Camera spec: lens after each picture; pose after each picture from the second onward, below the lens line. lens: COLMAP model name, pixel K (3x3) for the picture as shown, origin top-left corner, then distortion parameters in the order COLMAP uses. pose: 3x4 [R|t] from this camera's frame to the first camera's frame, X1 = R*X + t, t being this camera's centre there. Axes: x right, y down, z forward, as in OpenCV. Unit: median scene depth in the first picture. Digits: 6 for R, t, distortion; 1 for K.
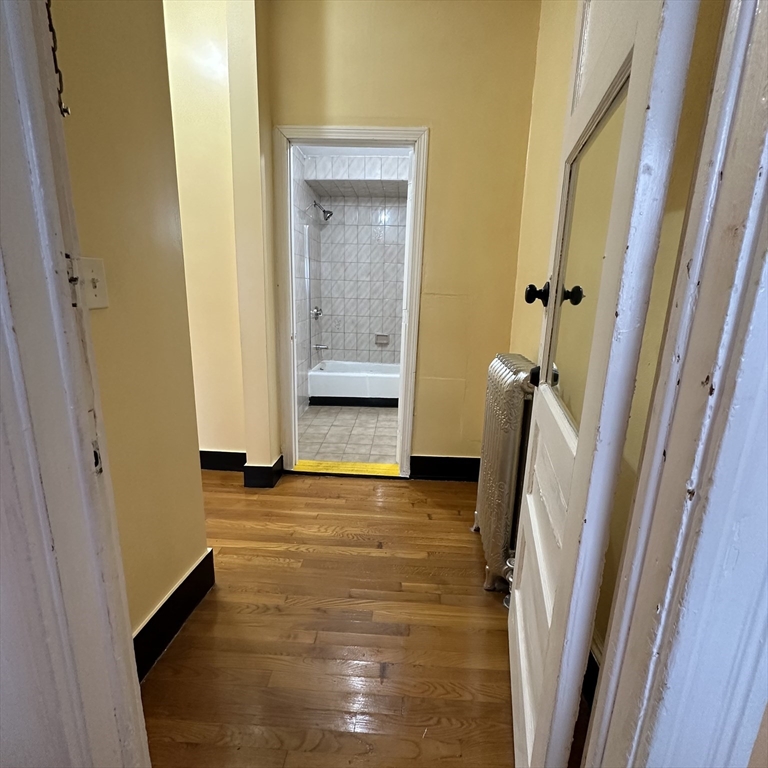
lens RADIAL K [[408.7, 0, 384.4], [0, 408.7, 382.9], [0, 0, 1]] dist [-0.000337, -0.003297]
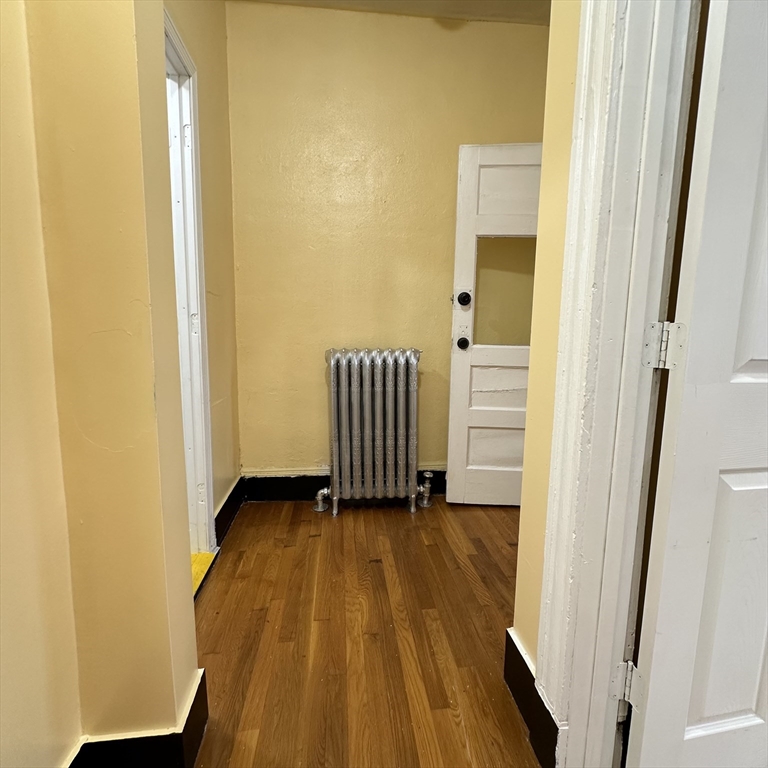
lens RADIAL K [[408.7, 0, 382.7], [0, 408.7, 382.1], [0, 0, 1]] dist [-0.000337, -0.003297]
pose [[-0.153817, -0.161607, 0.974794, -0.831138], [0.205787, 0.959663, 0.191570, -0.164319], [-0.966433, 0.230067, -0.114356, 0.969263]]
